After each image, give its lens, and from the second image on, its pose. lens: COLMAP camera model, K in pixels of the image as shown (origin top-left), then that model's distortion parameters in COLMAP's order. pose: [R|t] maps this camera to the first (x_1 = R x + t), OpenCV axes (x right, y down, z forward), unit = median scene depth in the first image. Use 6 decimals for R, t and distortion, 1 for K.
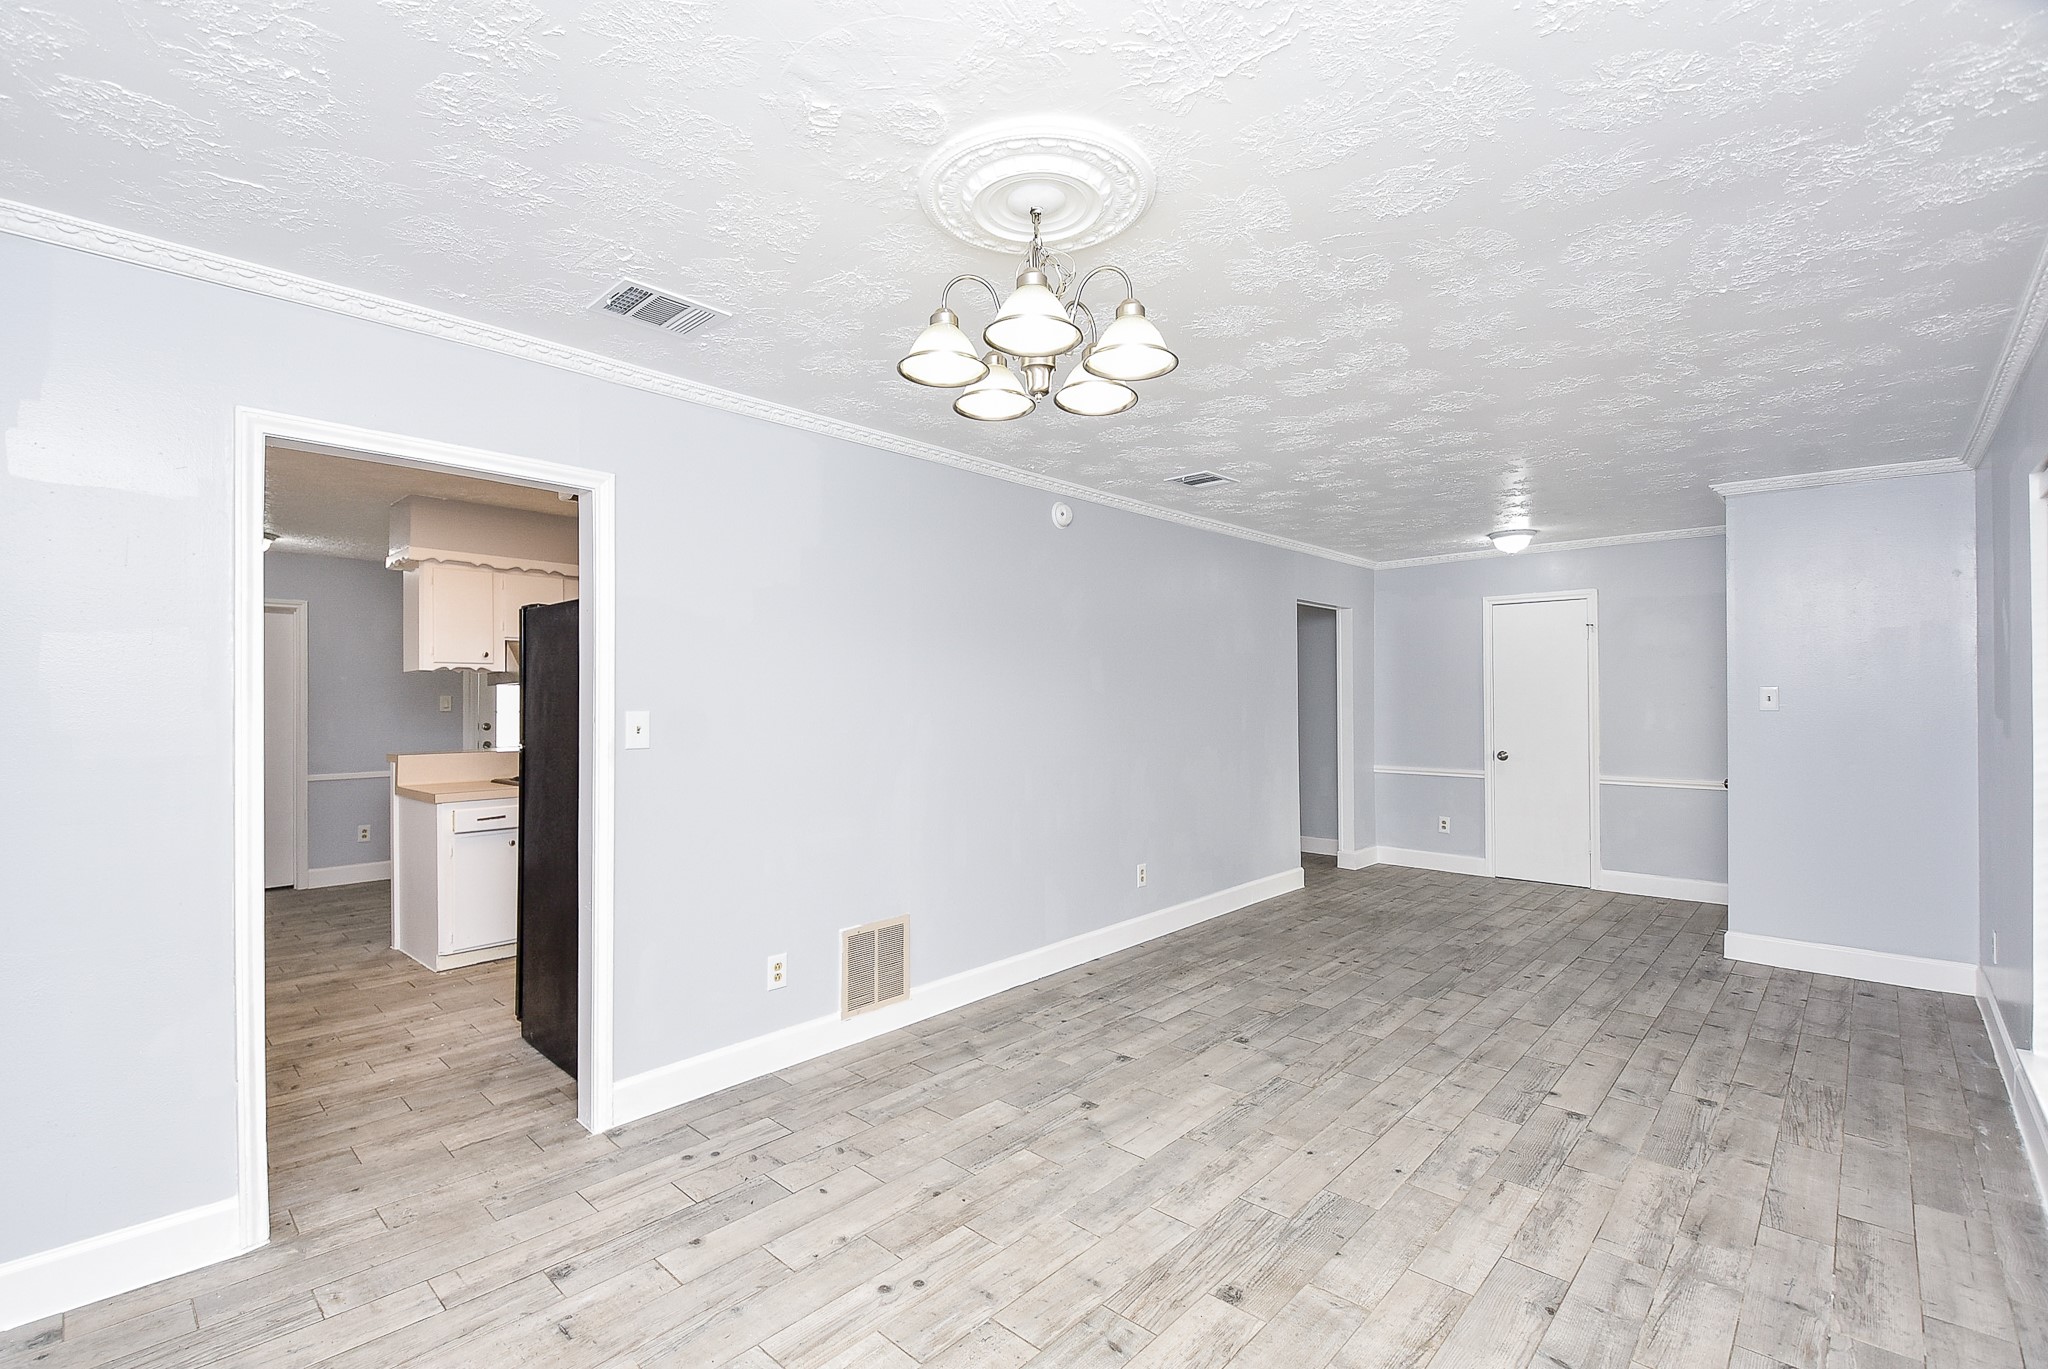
lens RADIAL K [[912.9, 0, 1008.6], [0, 912.9, 684.2], [0, 0, 1]] dist [0.019973, -0.016280]
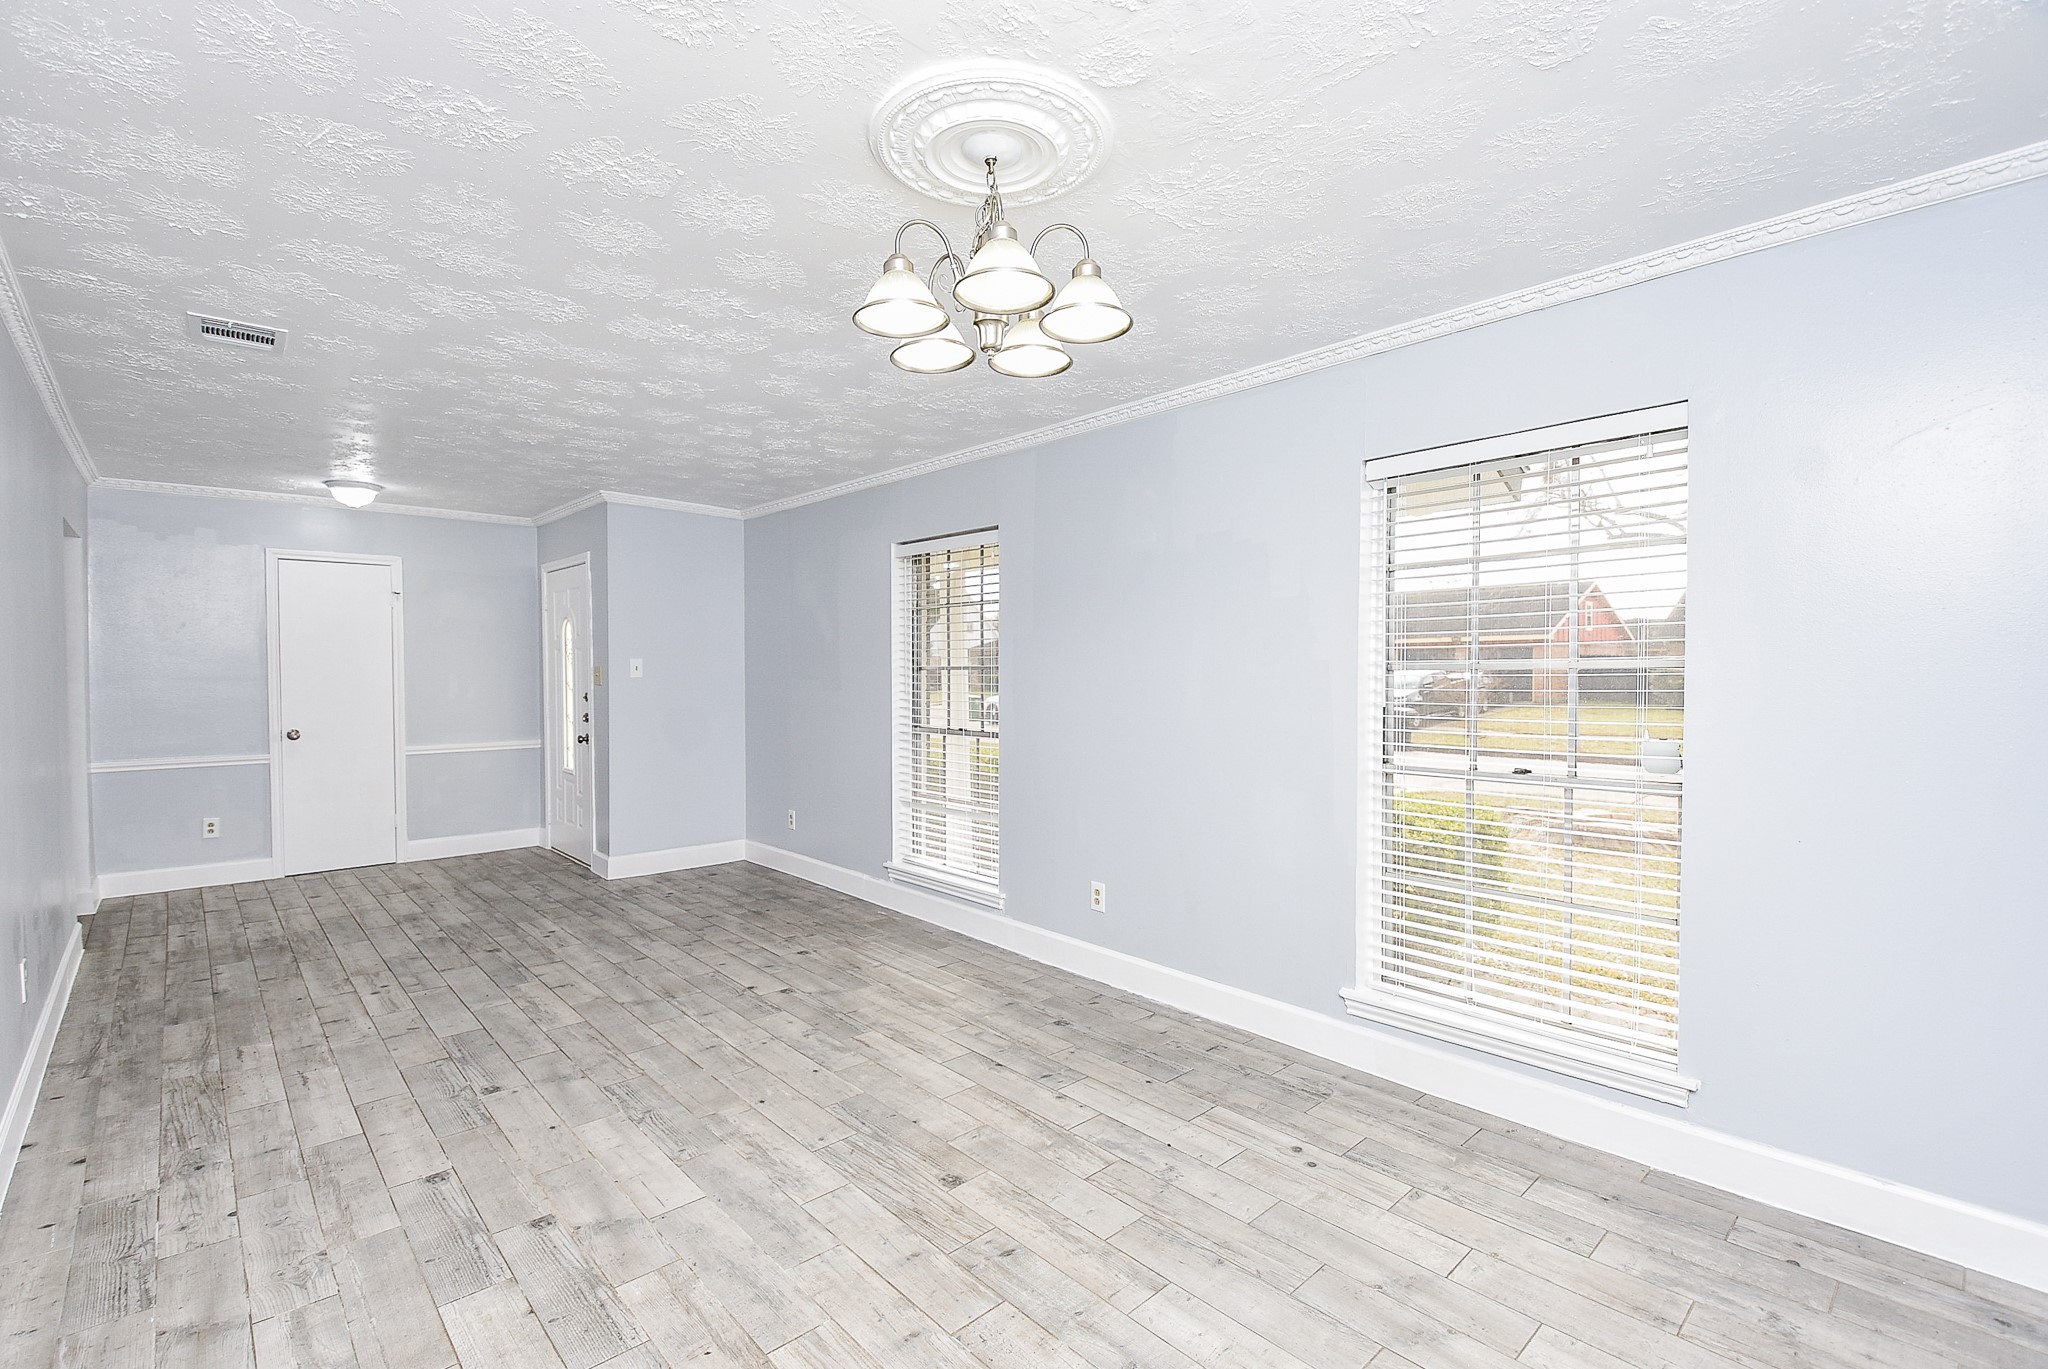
lens RADIAL K [[912.9, 0, 1008.6], [0, 912.9, 684.2], [0, 0, 1]] dist [0.019973, -0.016280]
pose [[0.062957, -0.013764, 0.997921, -0.522806], [-0.014872, 0.999781, 0.014728, 0.013631], [-0.997905, -0.015769, 0.062739, 0.506159]]
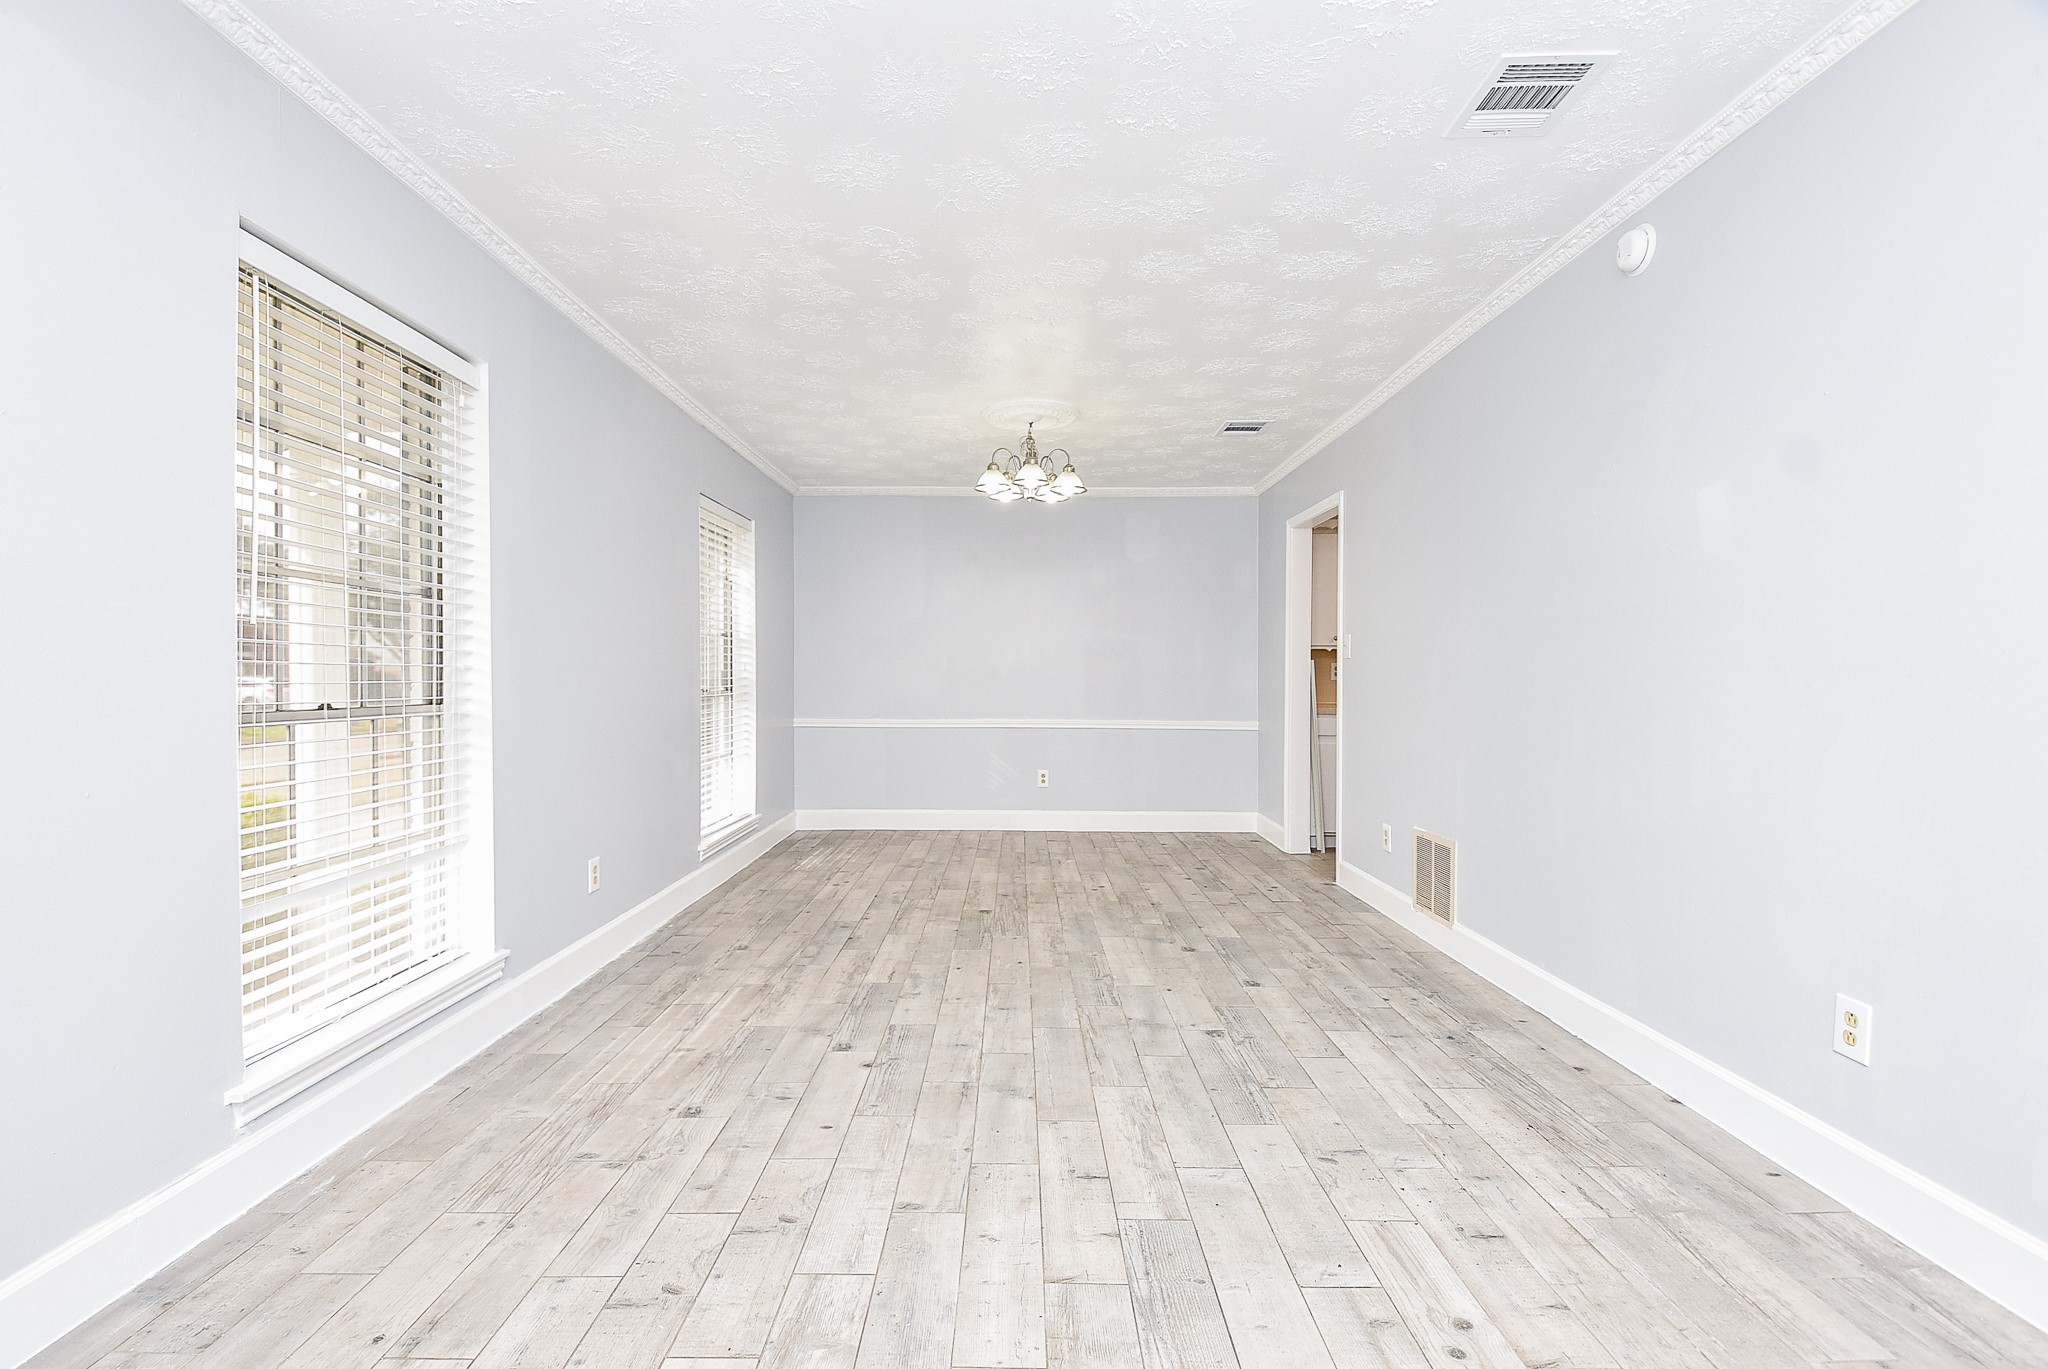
lens RADIAL K [[879.1, 0, 1018.9], [0, 879.1, 678.5], [0, 0, 1]] dist [0.146970, -0.072333]
pose [[-0.721265, 0.004273, -0.692646, 0.912350], [0.012552, 0.999897, -0.006902, 0.091658], [0.692545, -0.013672, -0.721245, 1.456043]]
